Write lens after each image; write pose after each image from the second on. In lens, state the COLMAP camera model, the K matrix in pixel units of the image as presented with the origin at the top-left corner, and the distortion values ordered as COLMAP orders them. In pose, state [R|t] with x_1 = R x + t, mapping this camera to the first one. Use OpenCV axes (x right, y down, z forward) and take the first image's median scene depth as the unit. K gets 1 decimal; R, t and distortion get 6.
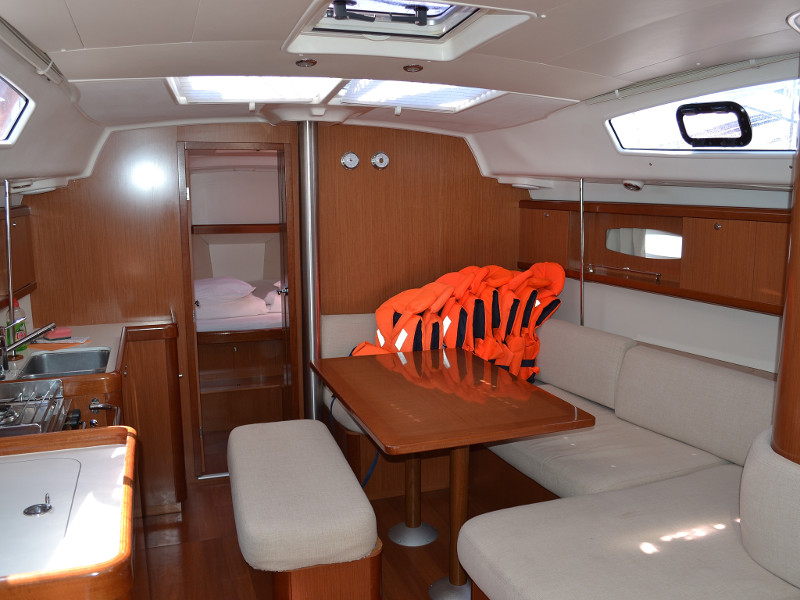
lens RADIAL K [[758.0, 0, 388.5], [0, 758.0, 301.8], [0, 0, 1]] dist [-0.091959, 0.021762]
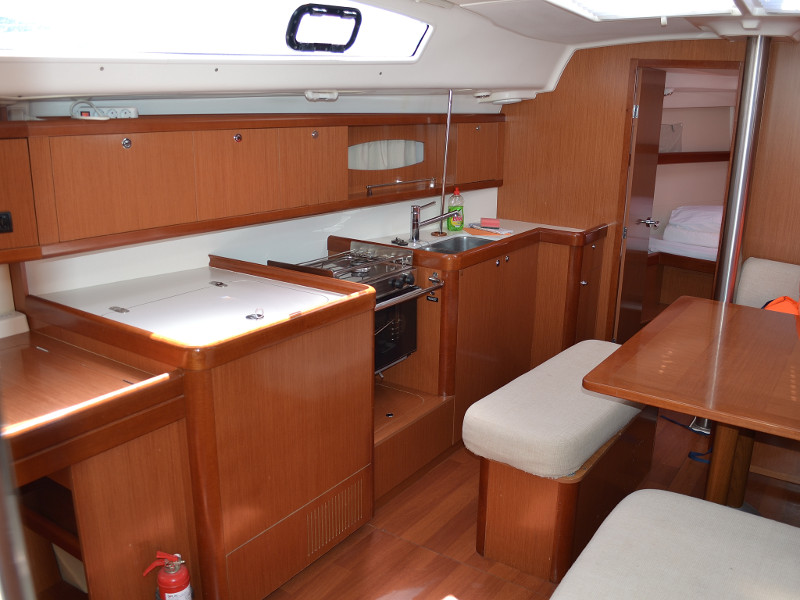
lens RADIAL K [[758.0, 0, 388.5], [0, 758.0, 301.8], [0, 0, 1]] dist [-0.091959, 0.021762]
pose [[0.582202, 0.233229, -0.778874, 0.440839], [-0.153541, 0.972275, 0.176371, -0.025967], [0.798414, 0.016906, 0.601871, 0.165711]]
